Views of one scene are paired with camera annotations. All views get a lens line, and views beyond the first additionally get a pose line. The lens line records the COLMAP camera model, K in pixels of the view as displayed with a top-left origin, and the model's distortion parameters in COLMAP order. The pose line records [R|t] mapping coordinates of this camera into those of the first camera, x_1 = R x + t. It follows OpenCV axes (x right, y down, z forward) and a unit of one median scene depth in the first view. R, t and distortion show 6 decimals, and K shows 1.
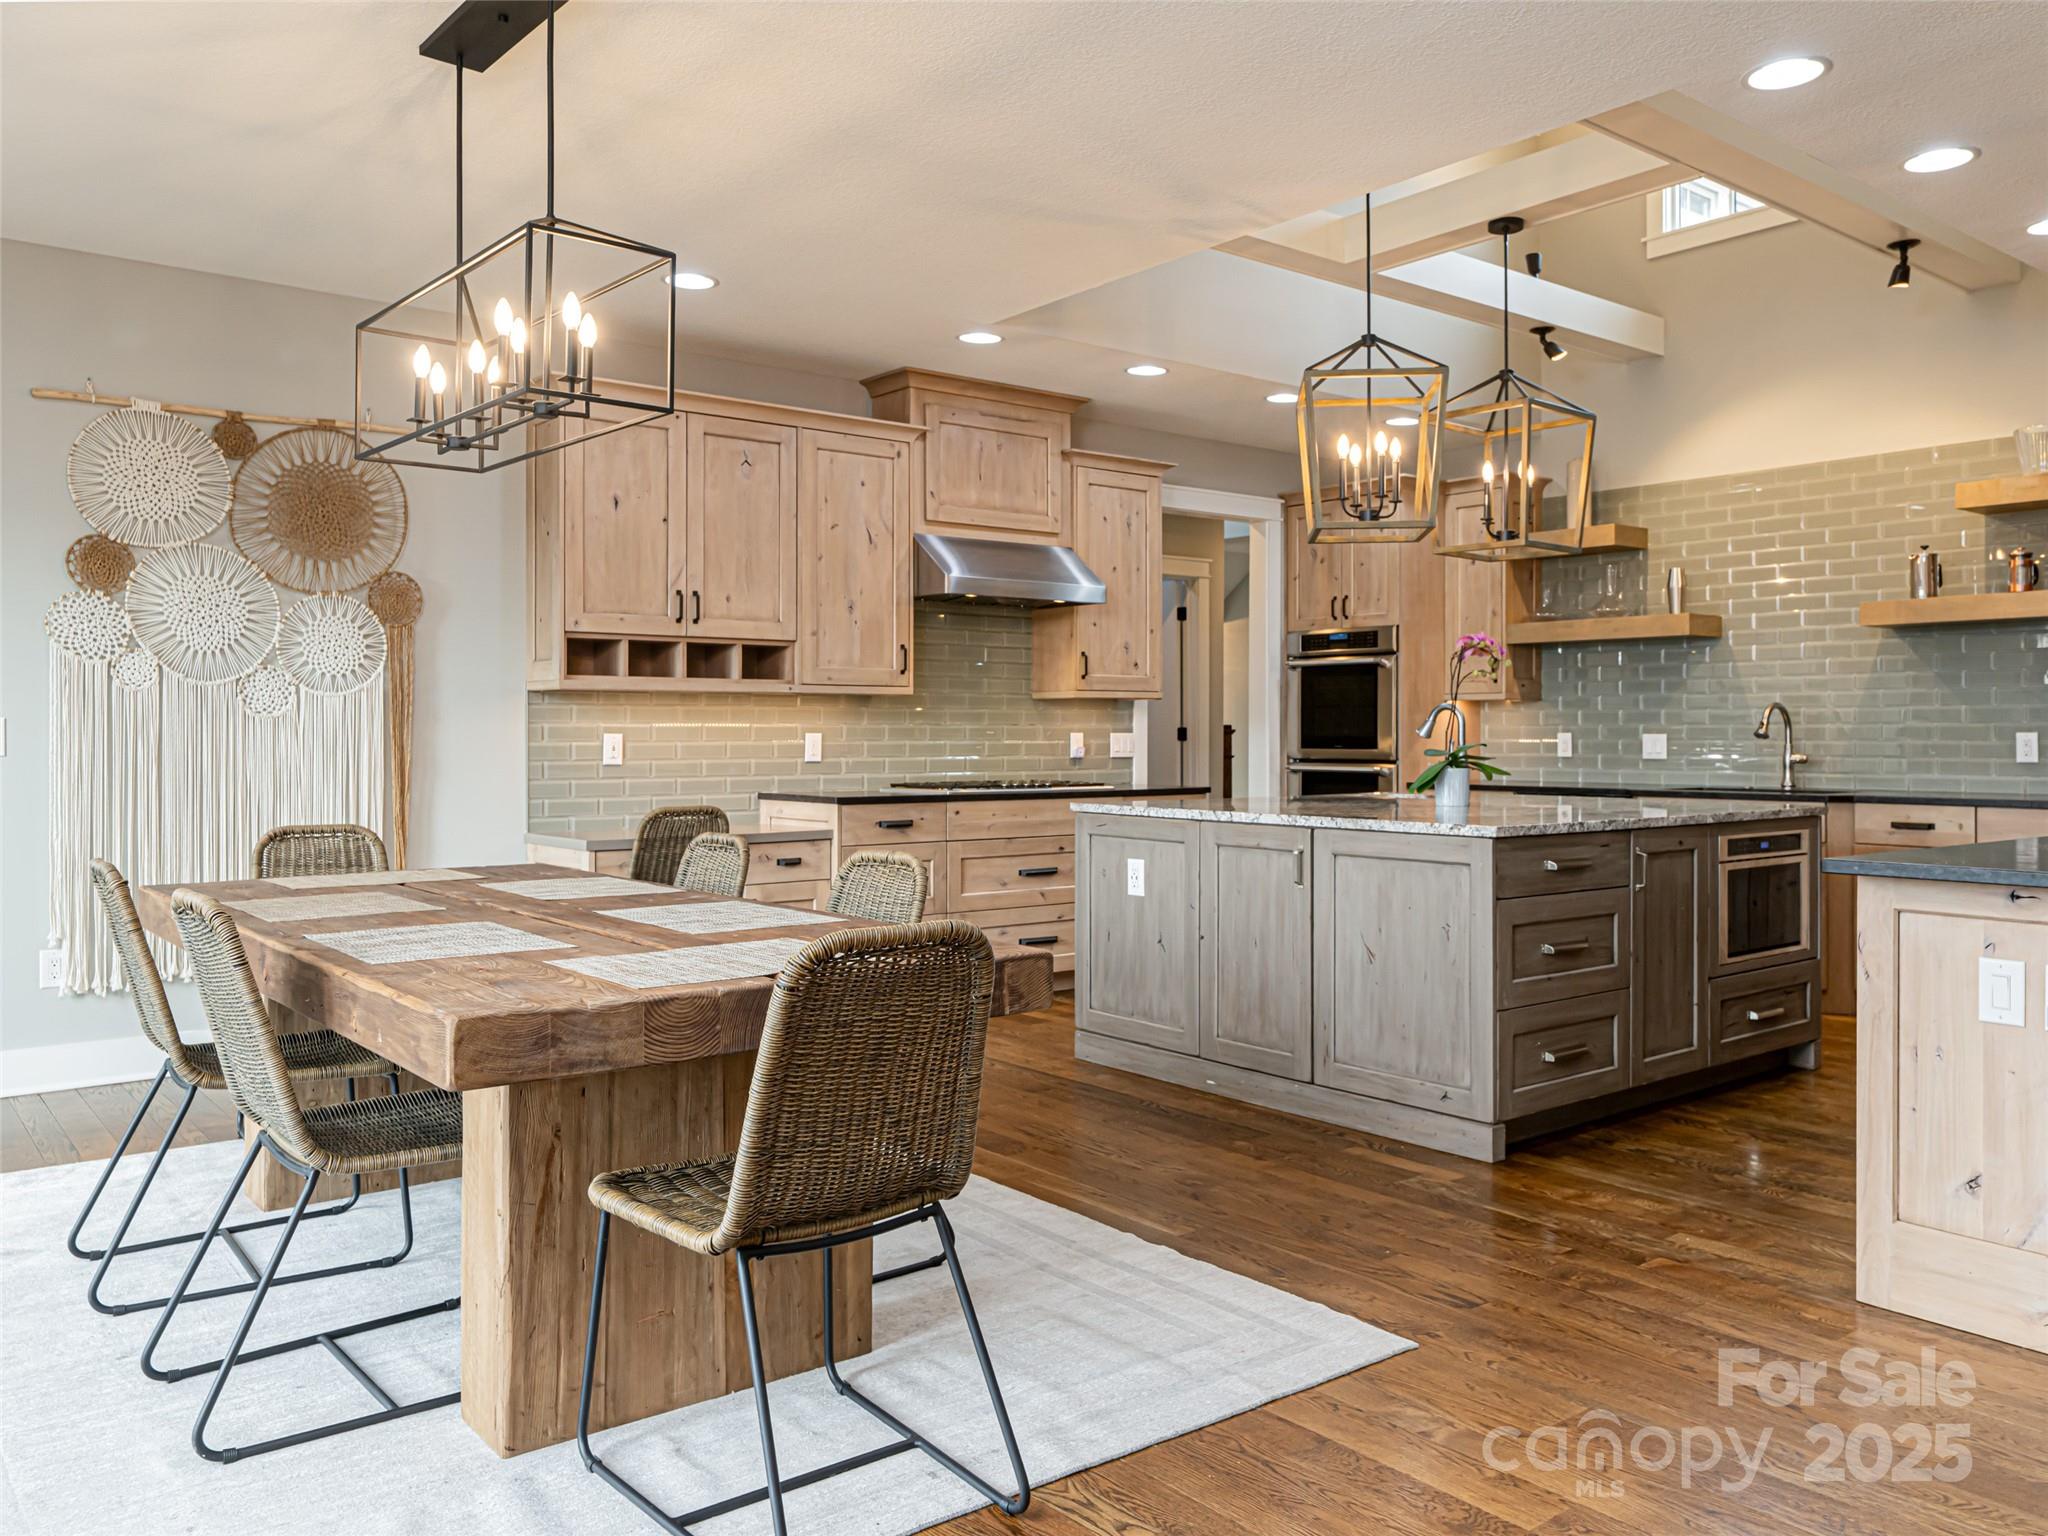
lens RADIAL K [[1554.4, 0, 1028.0], [0, 1554.4, 738.9], [0, 0, 1]] dist [-0.006202, 0.004825]
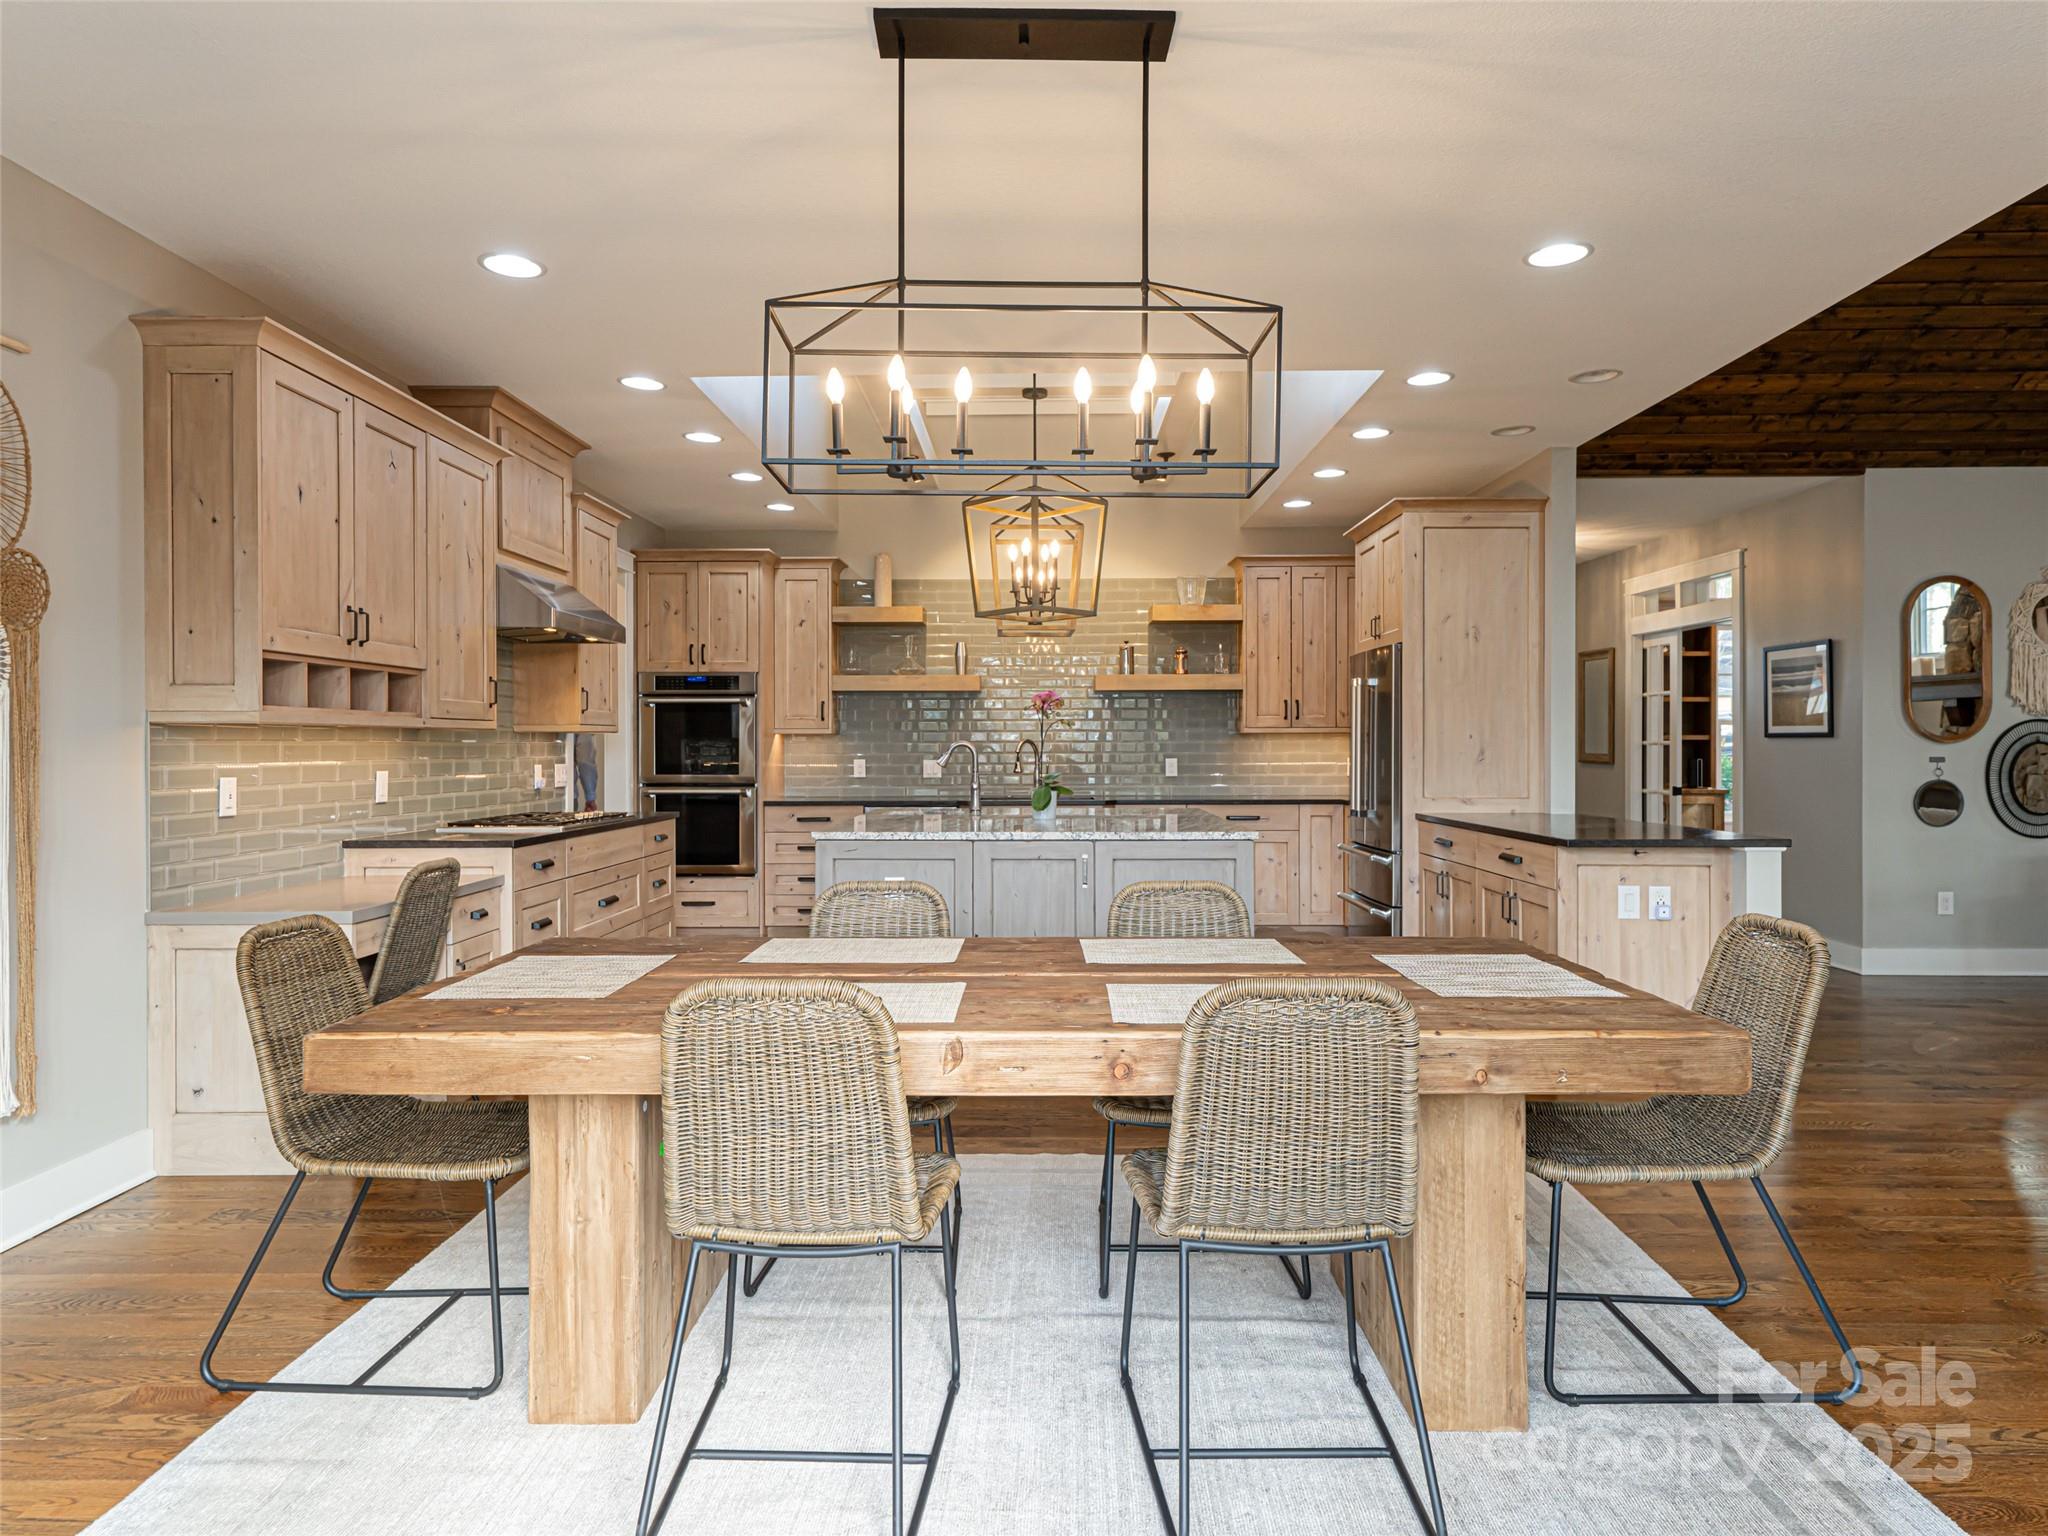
lens RADIAL K [[1260.0, 0, 1030.9], [0, 1260.0, 748.9], [0, 0, 1]] dist [0.008784, 0.001208]
pose [[0.632033, -0.003453, 0.774934, -0.475031], [0.004910, 0.999988, 0.000451, -0.015054], [-0.774926, 0.003519, 0.632042, 0.255913]]
